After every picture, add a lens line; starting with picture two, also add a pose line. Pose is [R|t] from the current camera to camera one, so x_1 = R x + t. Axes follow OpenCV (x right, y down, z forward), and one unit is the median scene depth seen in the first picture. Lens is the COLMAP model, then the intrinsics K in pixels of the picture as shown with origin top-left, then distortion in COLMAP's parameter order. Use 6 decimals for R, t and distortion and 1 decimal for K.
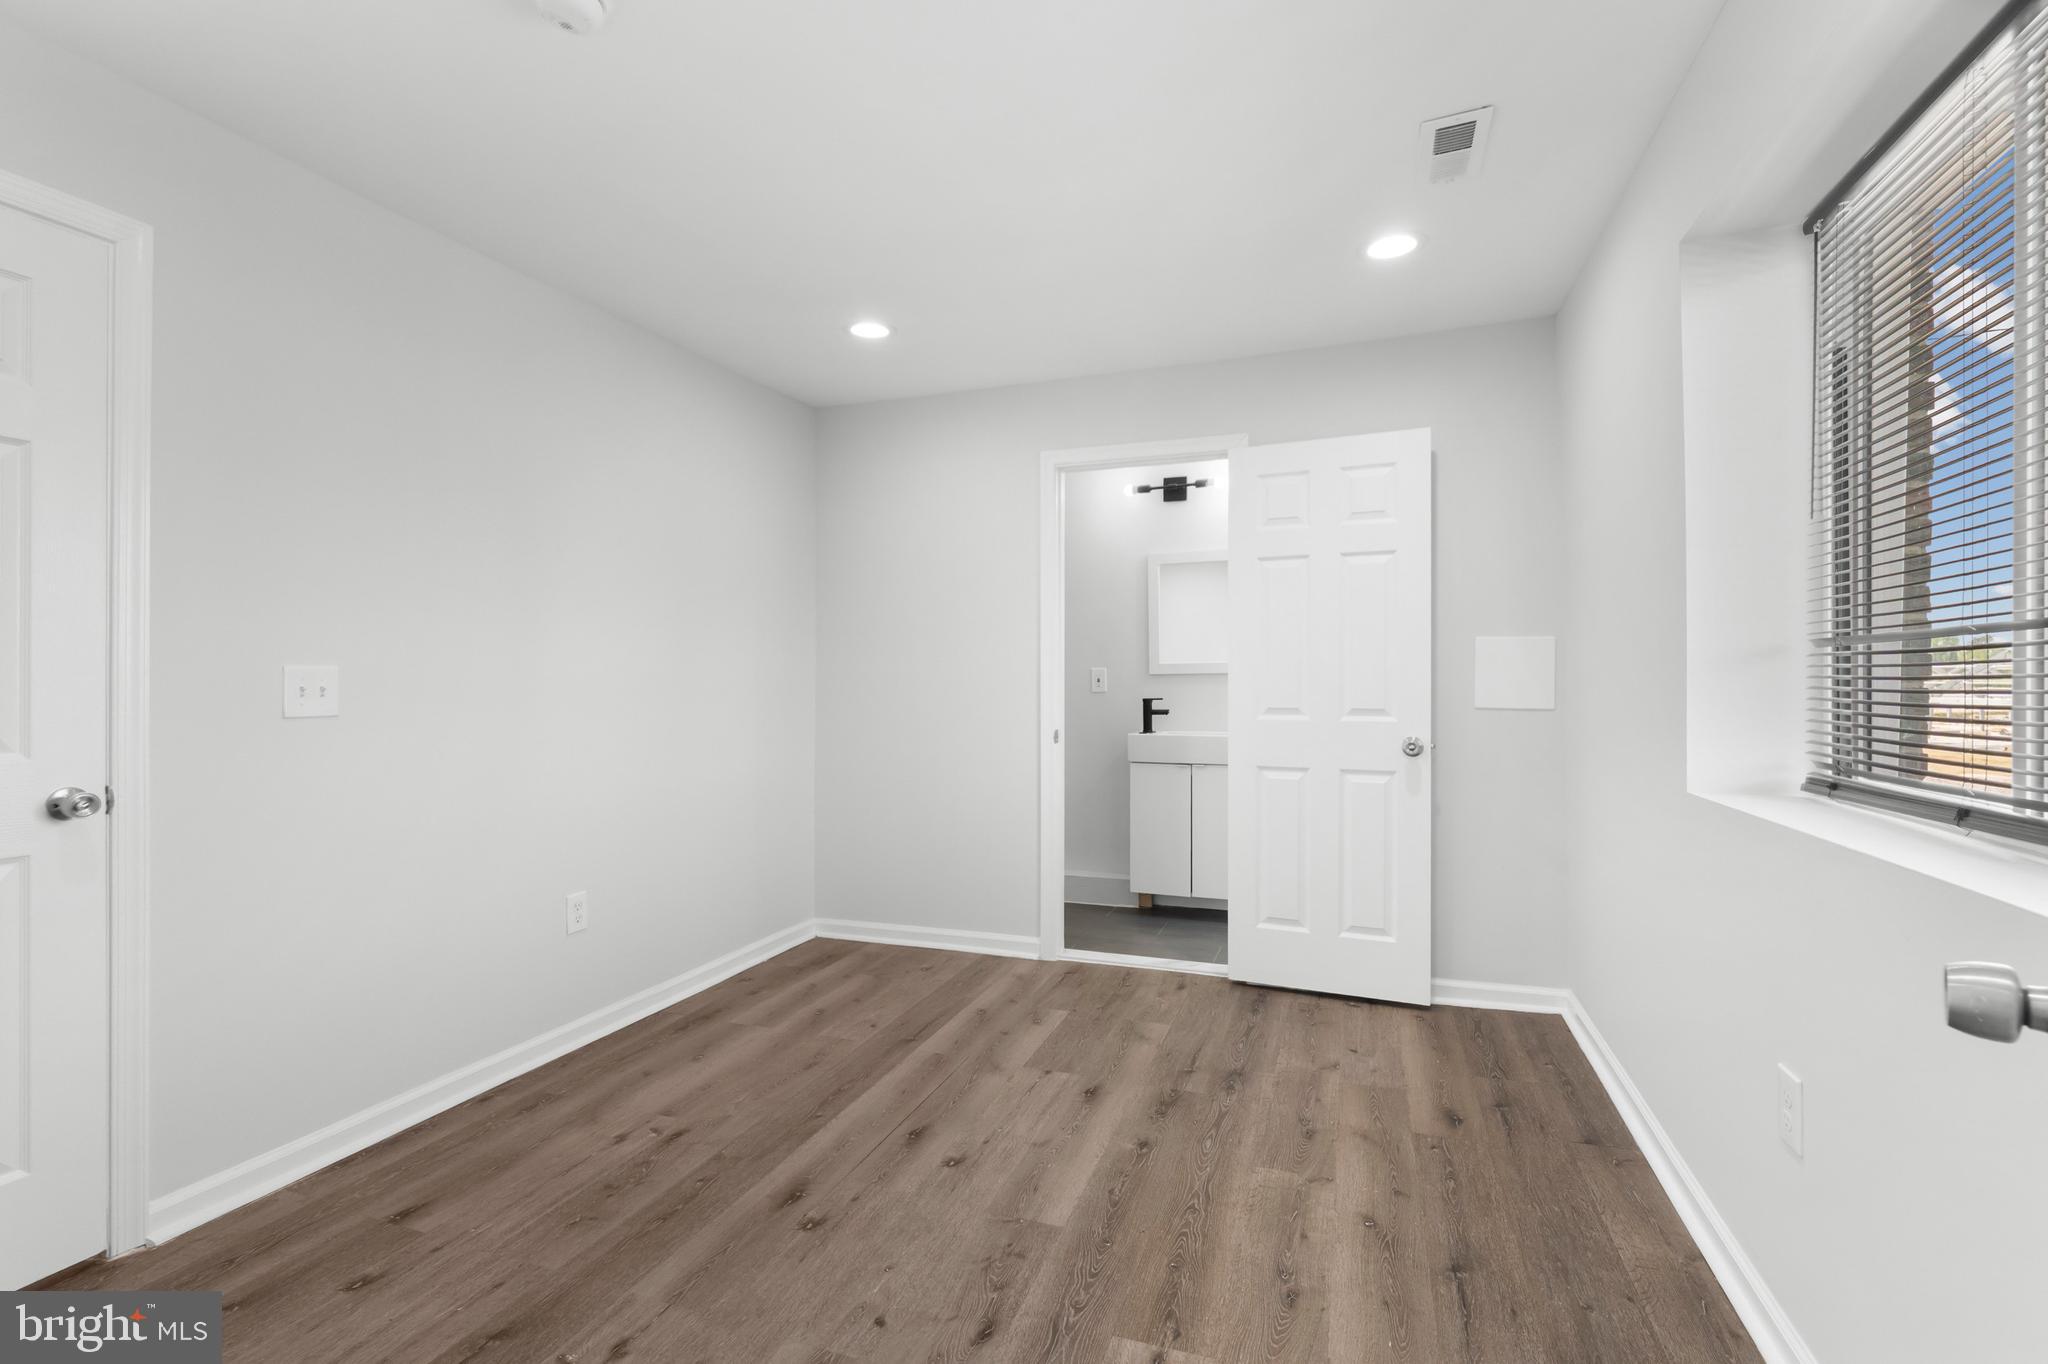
lens RADIAL K [[919.4, 0, 1028.5], [0, 919.4, 685.4], [0, 0, 1]] dist [-0.008885, 0.001852]
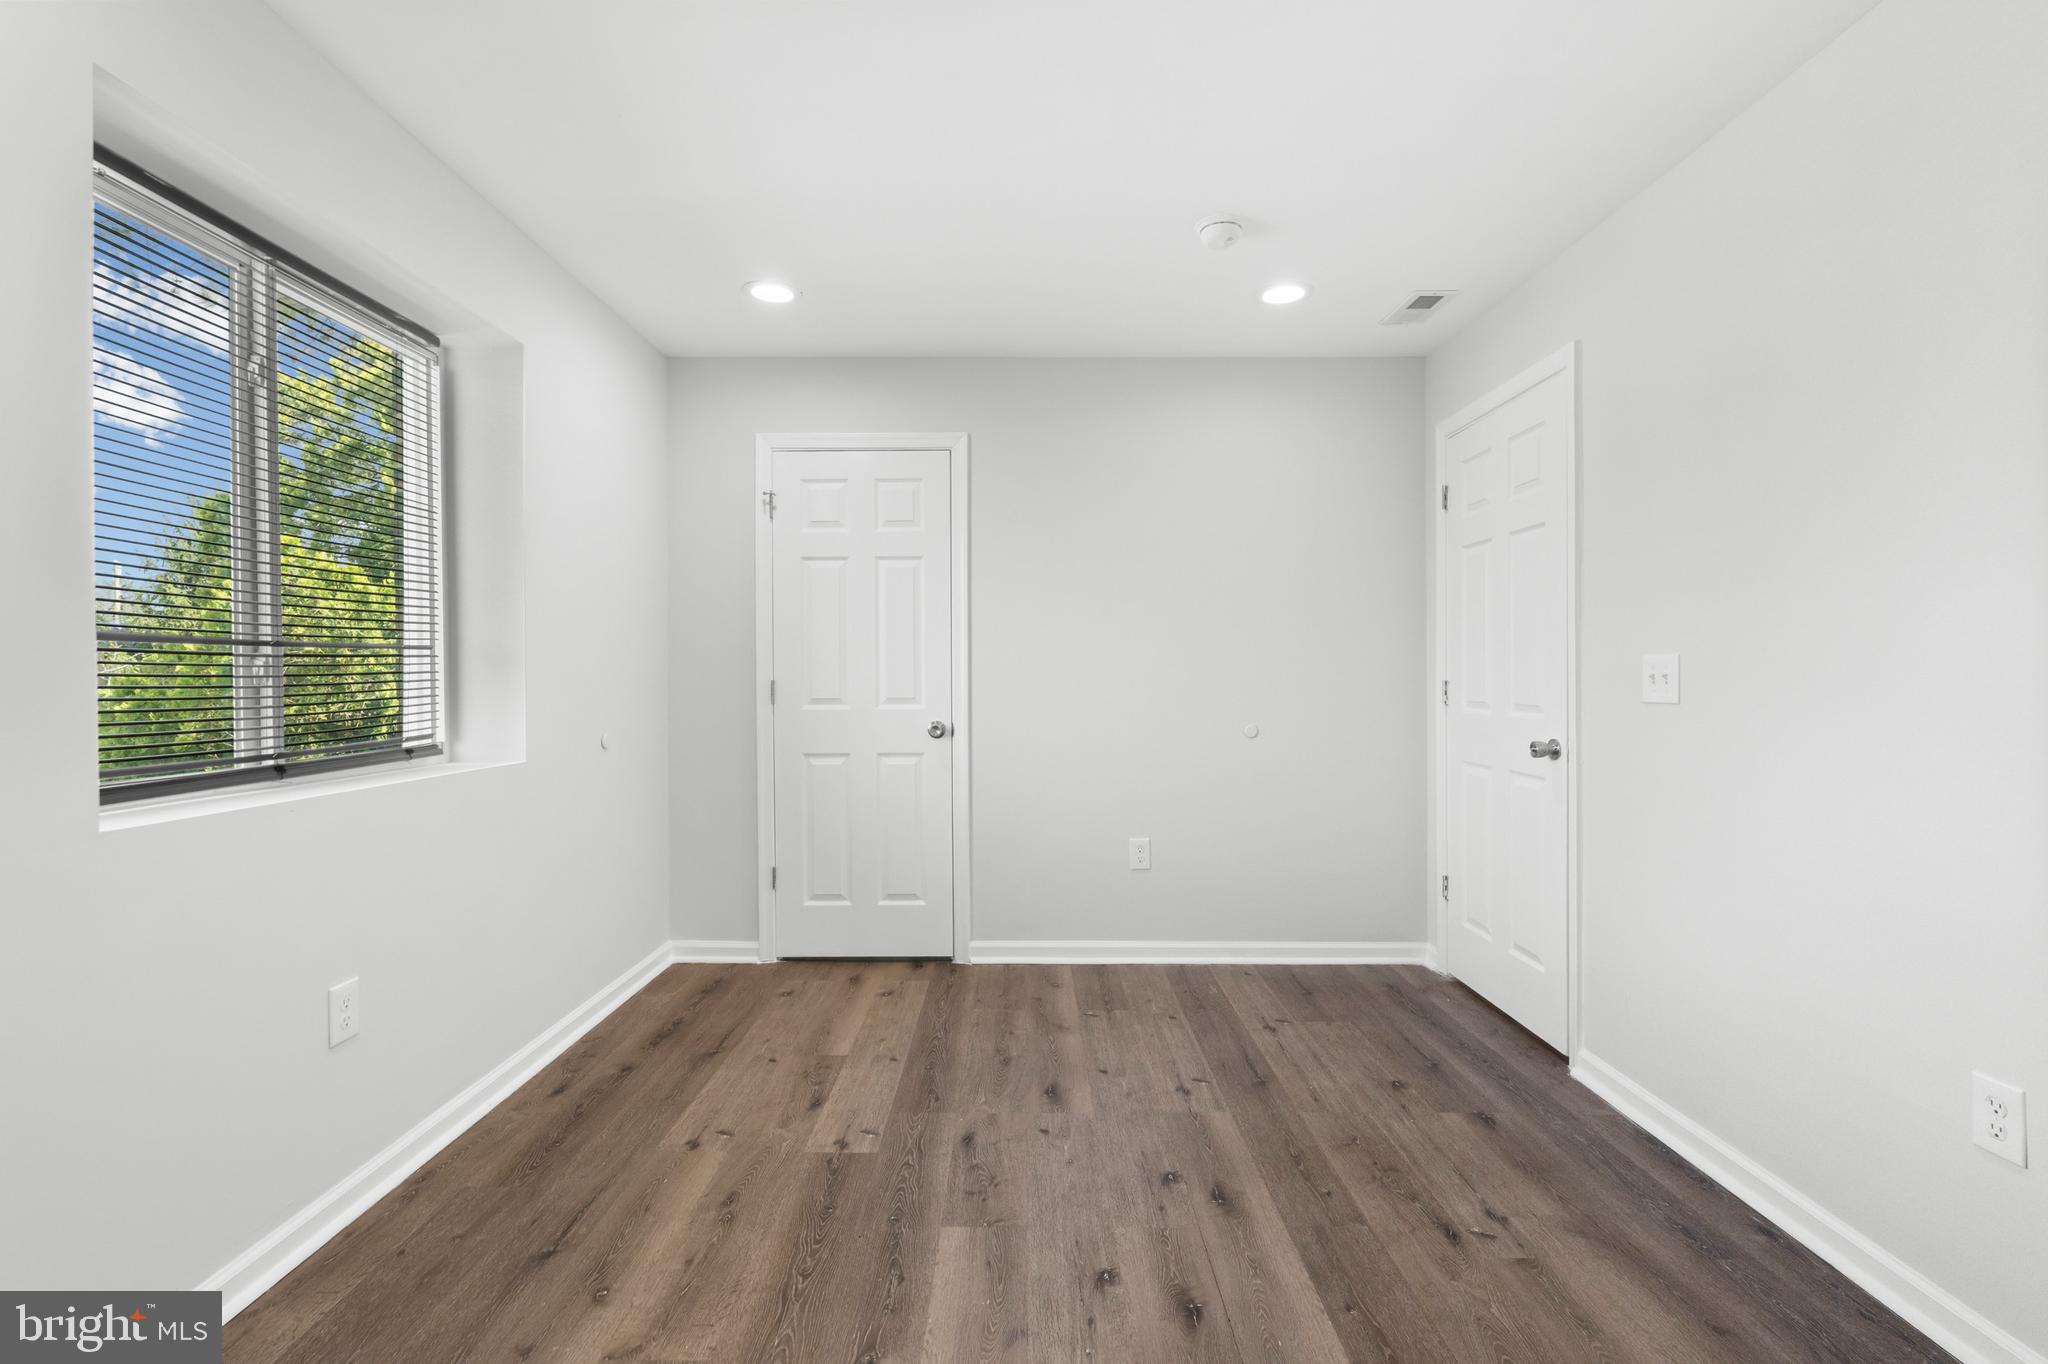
lens RADIAL K [[919.4, 0, 1040.8], [0, 919.4, 705.1], [0, 0, 1]] dist [-0.008885, 0.001852]
pose [[-0.937815, 0.018624, -0.346635, 0.266239], [0.007503, 0.999414, 0.033398, -0.003605], [0.347054, 0.028721, -0.937405, 1.921839]]
